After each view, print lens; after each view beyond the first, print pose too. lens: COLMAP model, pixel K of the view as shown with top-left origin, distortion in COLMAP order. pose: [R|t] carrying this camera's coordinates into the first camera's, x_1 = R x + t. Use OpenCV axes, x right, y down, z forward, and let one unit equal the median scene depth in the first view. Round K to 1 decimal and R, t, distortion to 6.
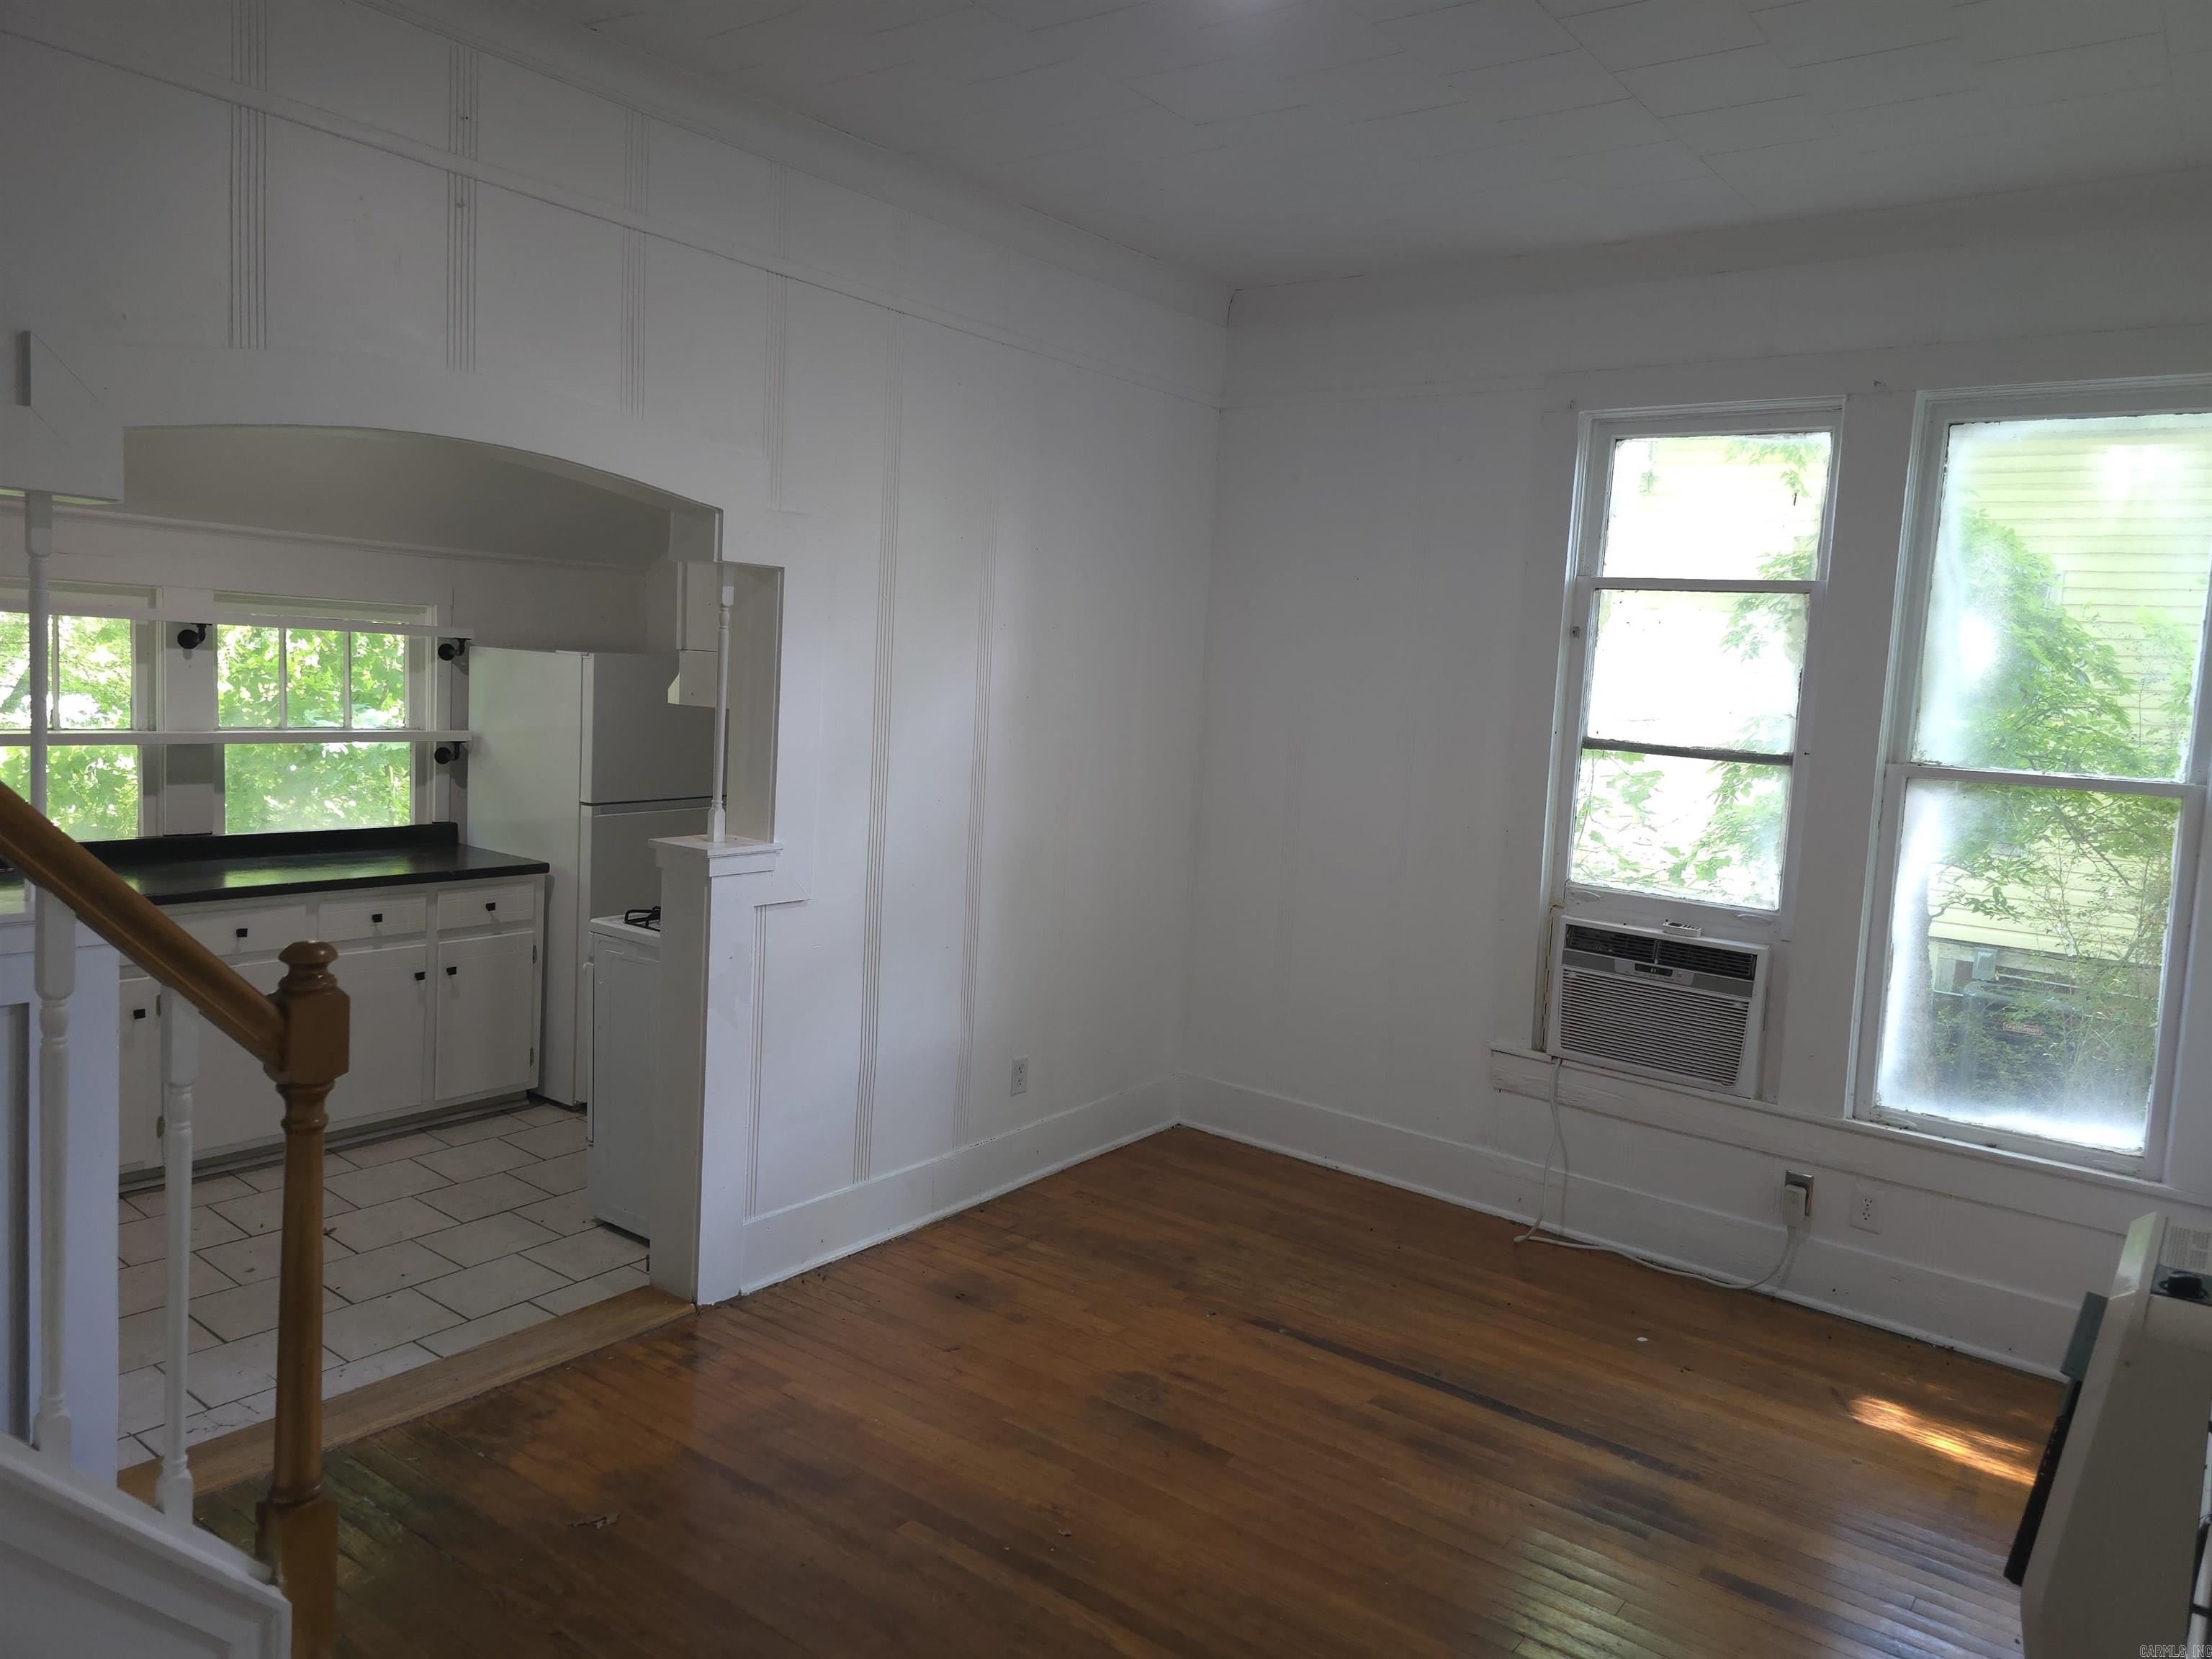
lens RADIAL K [[1490.0, 0, 1096.8], [0, 1490.0, 802.6], [0, 0, 1]] dist [0.082698, -0.073288]
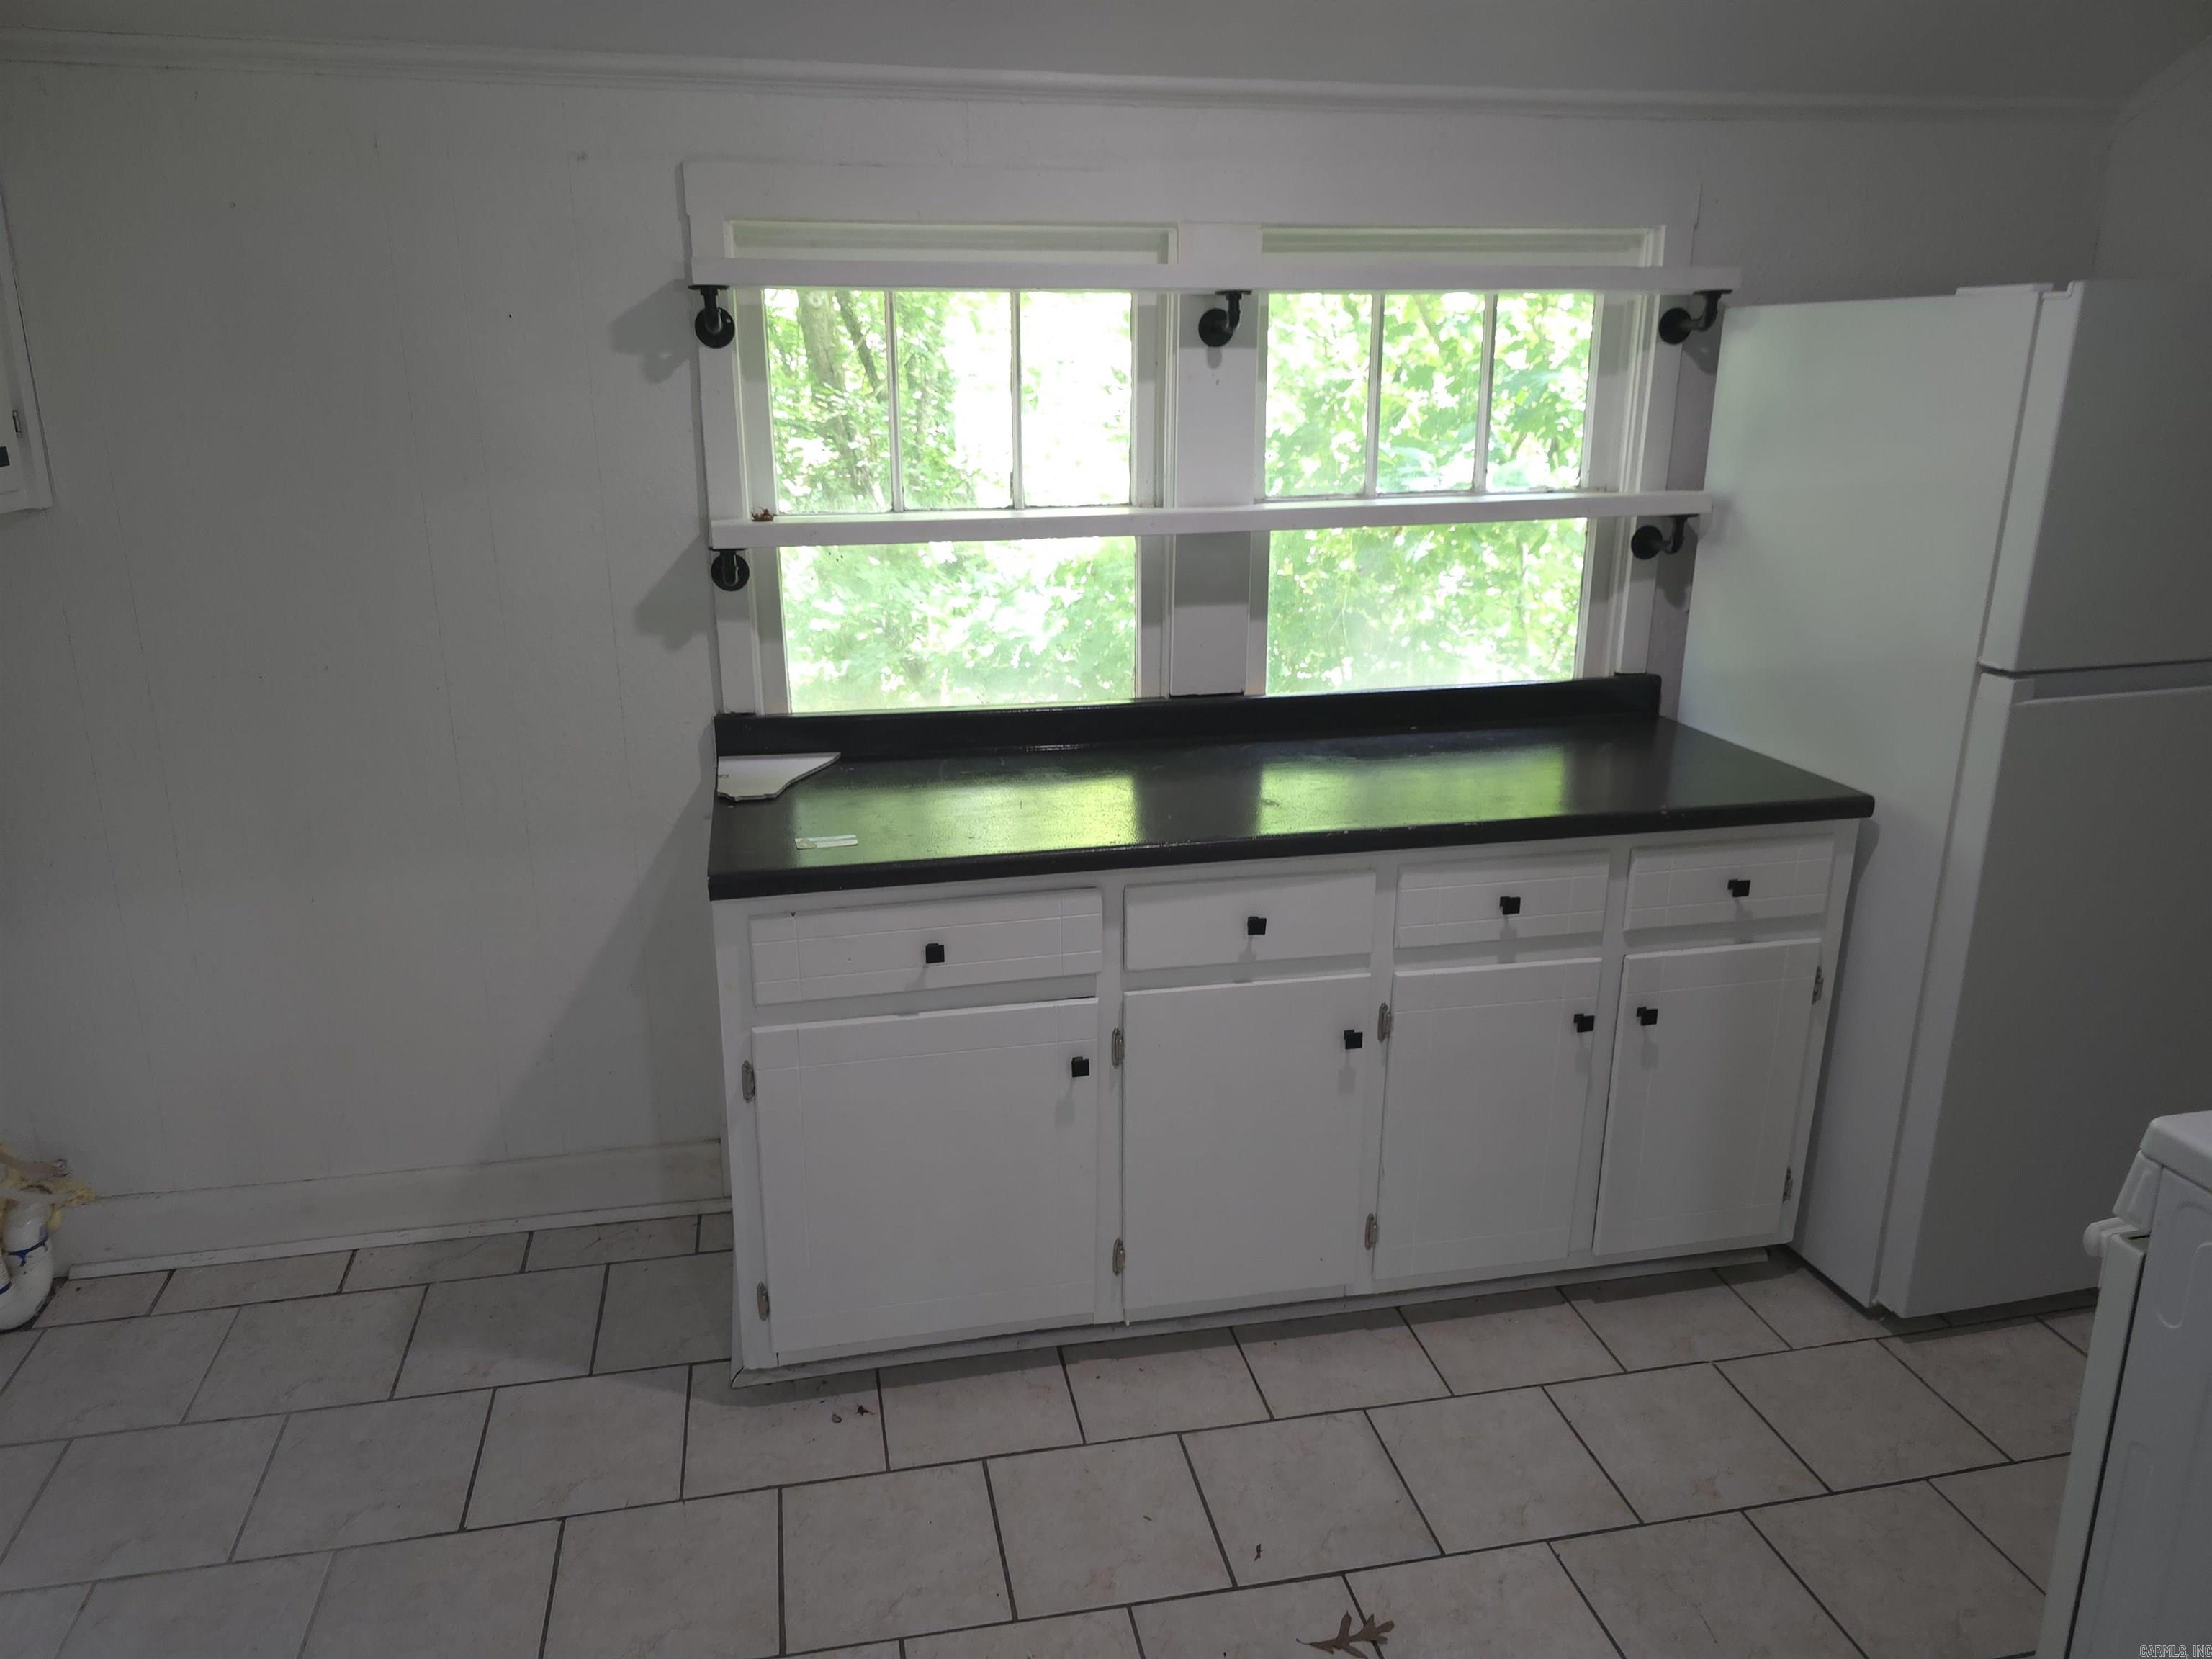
lens RADIAL K [[1501.8, 0, 1064.1], [0, 1501.8, 832.1], [0, 0, 1]] dist [0.065801, -0.072874]
pose [[0.753619, 0.133118, -0.643691, -0.265838], [-0.012607, 0.982025, 0.188328, -0.032330], [0.657191, -0.133812, 0.741751, 0.532613]]
